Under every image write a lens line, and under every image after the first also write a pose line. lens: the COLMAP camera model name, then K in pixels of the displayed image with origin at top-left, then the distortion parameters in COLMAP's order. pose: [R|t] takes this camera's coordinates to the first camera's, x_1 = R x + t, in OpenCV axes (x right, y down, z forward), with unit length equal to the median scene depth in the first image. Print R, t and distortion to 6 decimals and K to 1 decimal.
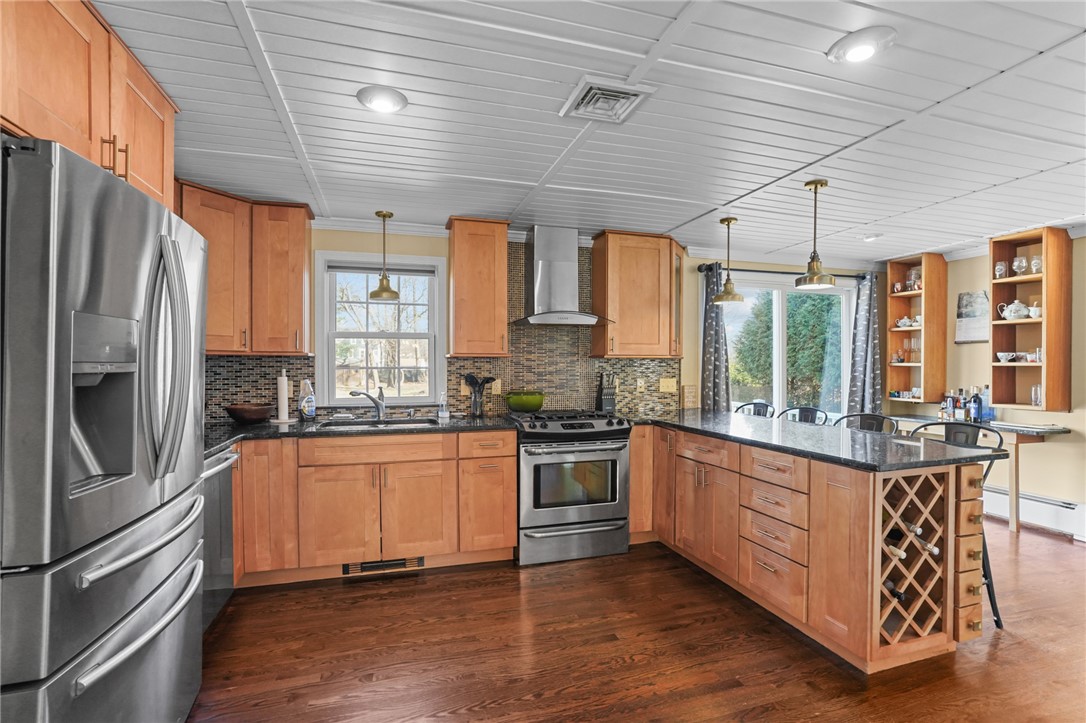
lens RADIAL K [[501.8, 0, 543.2], [0, 501.8, 371.6], [0, 0, 1]] dist [-0.054084, 0.025599]
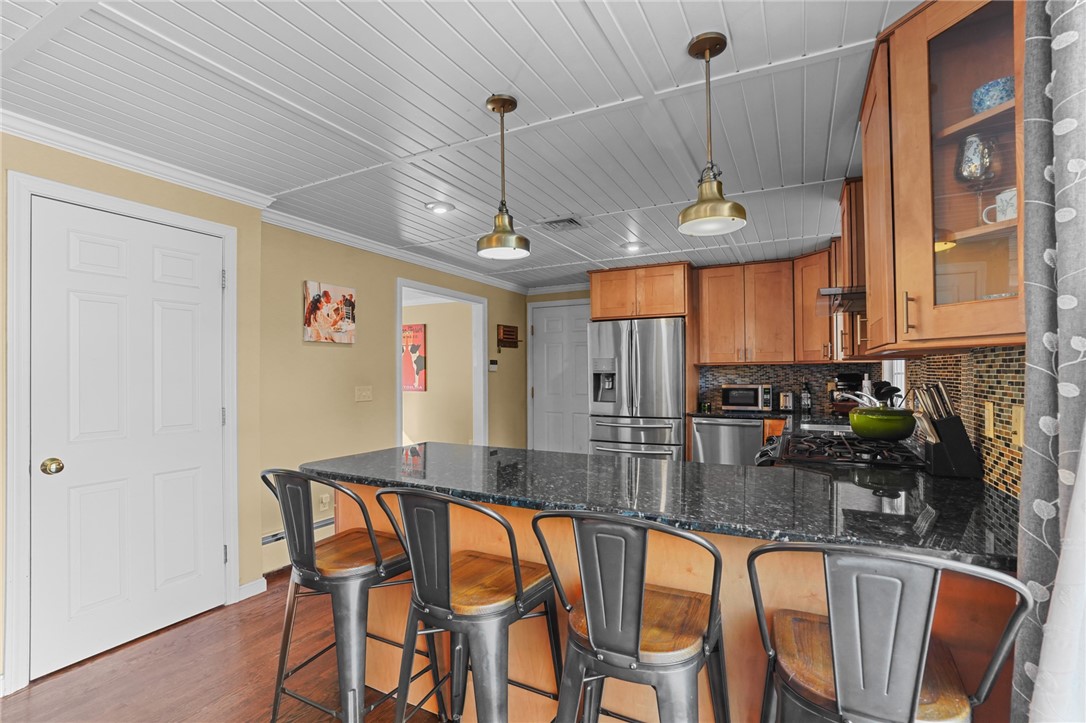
lens RADIAL K [[501.8, 0, 543.2], [0, 501.8, 371.6], [0, 0, 1]] dist [-0.054084, 0.025599]
pose [[-0.703219, 0.000765, -0.710973, 0.830801], [-0.007559, 0.999935, 0.008553, -0.014209], [0.710933, 0.011389, -0.703167, 1.263552]]
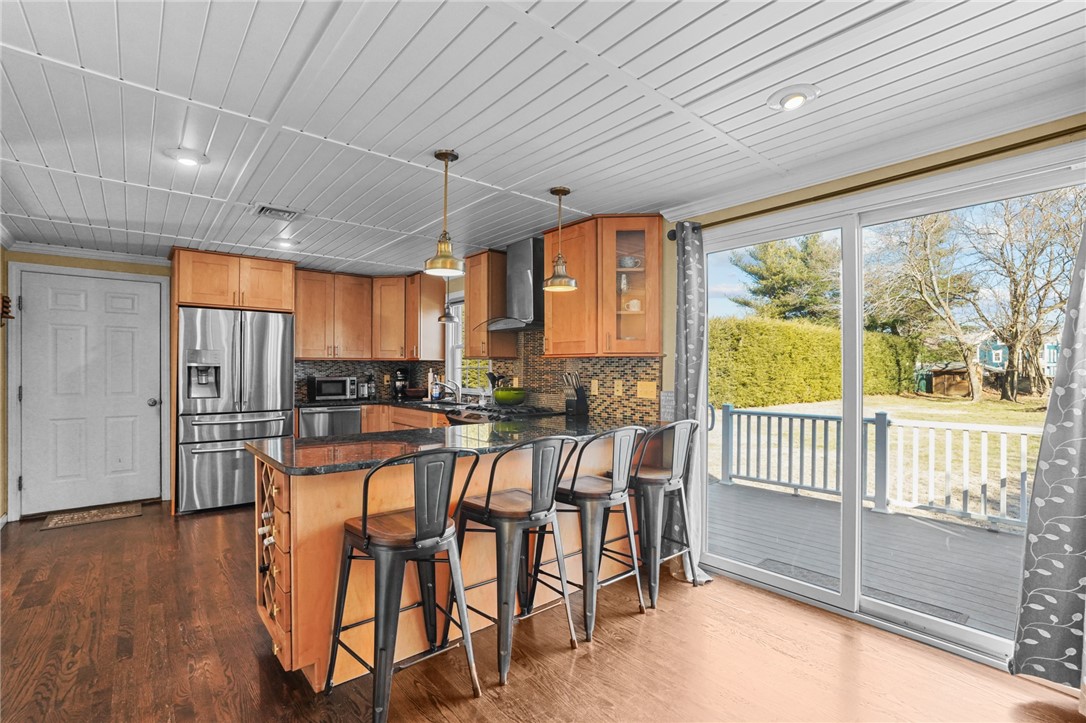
lens RADIAL K [[497.1, 0, 542.1], [0, 497.1, 366.9], [0, 0, 1]] dist [-0.050016, 0.024968]
pose [[0.390134, -0.003054, -0.920753, 1.180138], [-0.016739, 0.999806, -0.010409, 0.001414], [0.920606, 0.019474, 0.390007, 0.682062]]
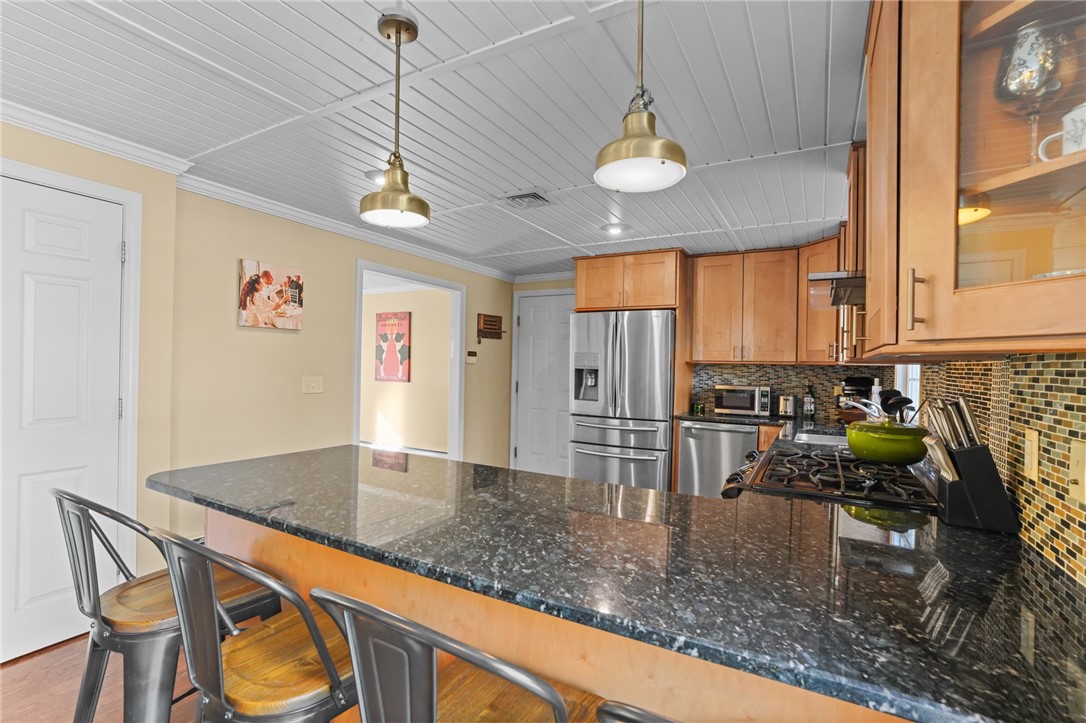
lens RADIAL K [[497.1, 0, 542.1], [0, 497.1, 366.9], [0, 0, 1]] dist [-0.050016, 0.024968]
pose [[-0.728335, -0.013551, -0.685087, 0.664117], [-0.033922, 0.999292, 0.016299, -0.021632], [0.684381, 0.035111, -0.728278, 1.248952]]
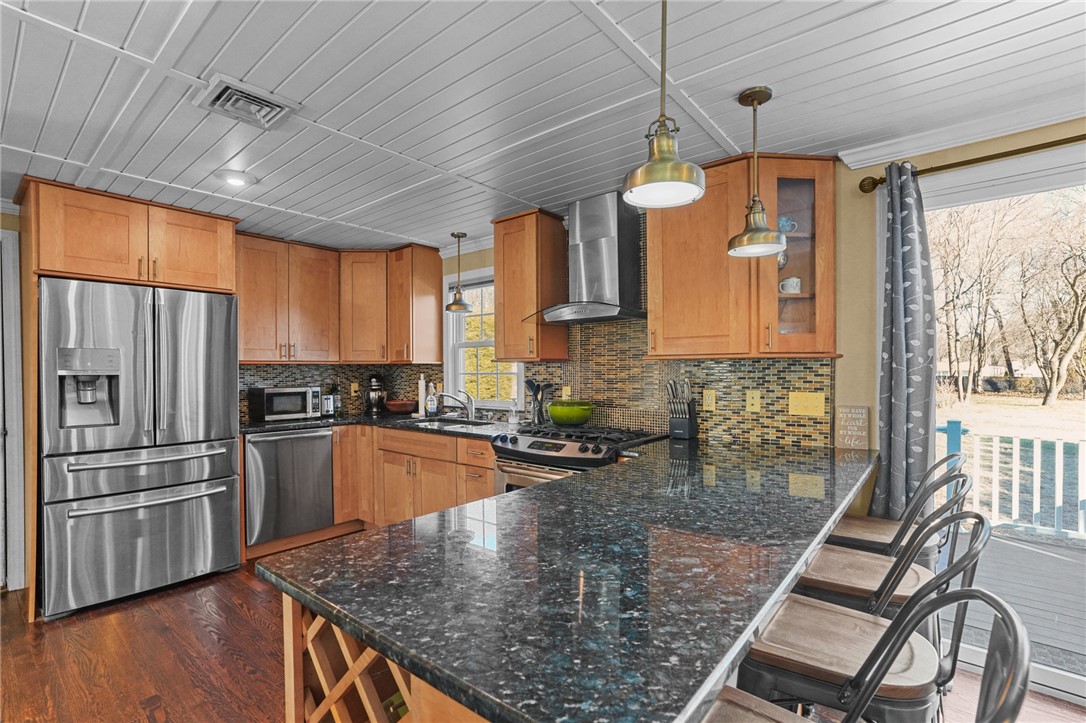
lens RADIAL K [[501.8, 0, 543.2], [0, 501.8, 371.6], [0, 0, 1]] dist [-0.054084, 0.025599]
pose [[0.545010, -0.001780, -0.838428, 0.723637], [-0.008536, 0.999934, -0.007671, -0.004249], [0.838386, 0.011338, 0.544959, 0.552234]]
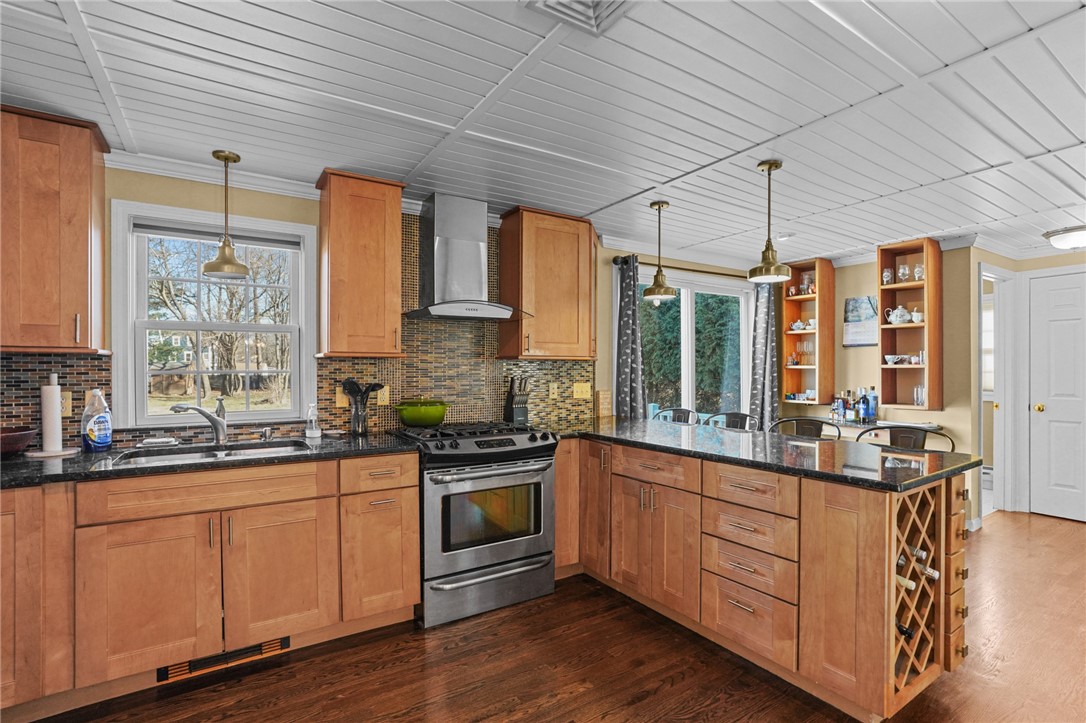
lens RADIAL K [[509.4, 0, 542.2], [0, 509.4, 371.6], [0, 0, 1]] dist [-0.055719, 0.027812]
pose [[0.963960, -0.003033, 0.266031, -0.073973], [0.005540, 0.999947, -0.008672, 0.001156], [-0.265991, 0.009834, 0.963925, 0.193773]]
